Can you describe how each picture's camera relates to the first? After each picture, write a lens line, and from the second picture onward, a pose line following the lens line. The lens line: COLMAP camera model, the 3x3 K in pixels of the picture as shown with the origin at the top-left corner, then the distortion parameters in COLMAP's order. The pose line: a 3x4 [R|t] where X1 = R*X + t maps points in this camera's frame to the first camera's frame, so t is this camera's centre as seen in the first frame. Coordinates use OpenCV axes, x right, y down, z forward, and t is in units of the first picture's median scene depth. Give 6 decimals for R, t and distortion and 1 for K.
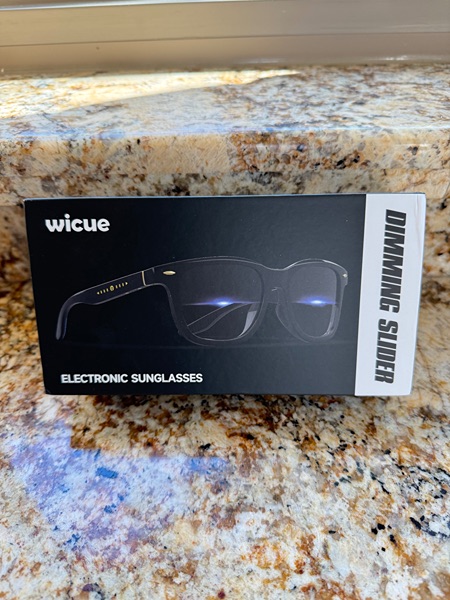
lens RADIAL K [[453.3, 0, 227.1], [0, 453.3, 300.5], [0, 0, 1]] dist [-0.065958, 0.037811]
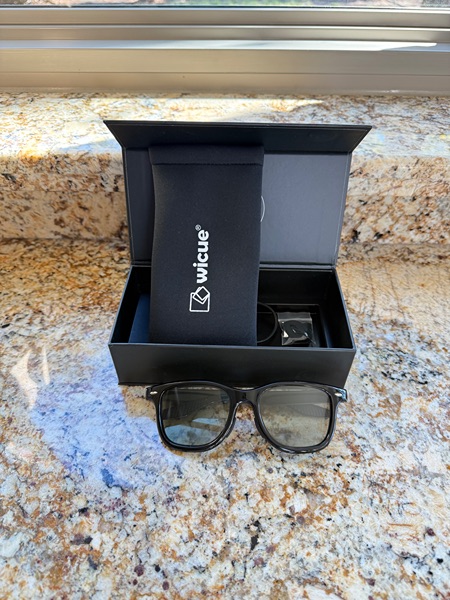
lens RADIAL K [[449.7, 0, 227.2], [0, 449.7, 300.9], [0, 0, 1]] dist [-0.020729, 0.001021]
pose [[0.999462, 0.025127, 0.021088, -0.254911], [-0.026605, 0.996977, 0.073007, 0.062488], [-0.019190, -0.073529, 0.997108, -0.759863]]
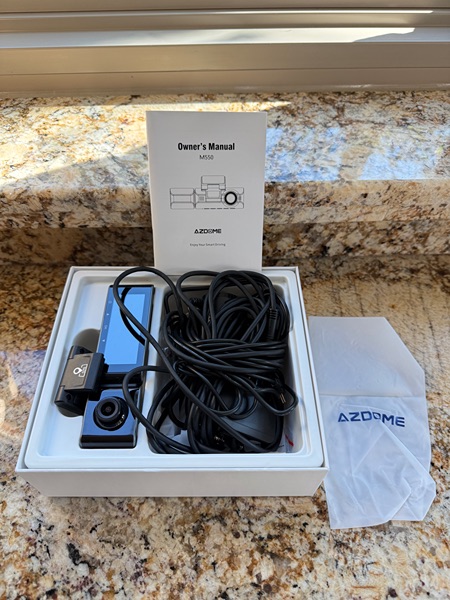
lens RADIAL K [[449.7, 0, 227.2], [0, 449.7, 300.9], [0, 0, 1]] dist [-0.020729, 0.001021]
pose [[0.997677, -0.022119, 0.064431, -0.182333], [0.008060, 0.977503, 0.210769, -0.327555], [-0.067644, -0.209760, 0.975410, -0.614329]]
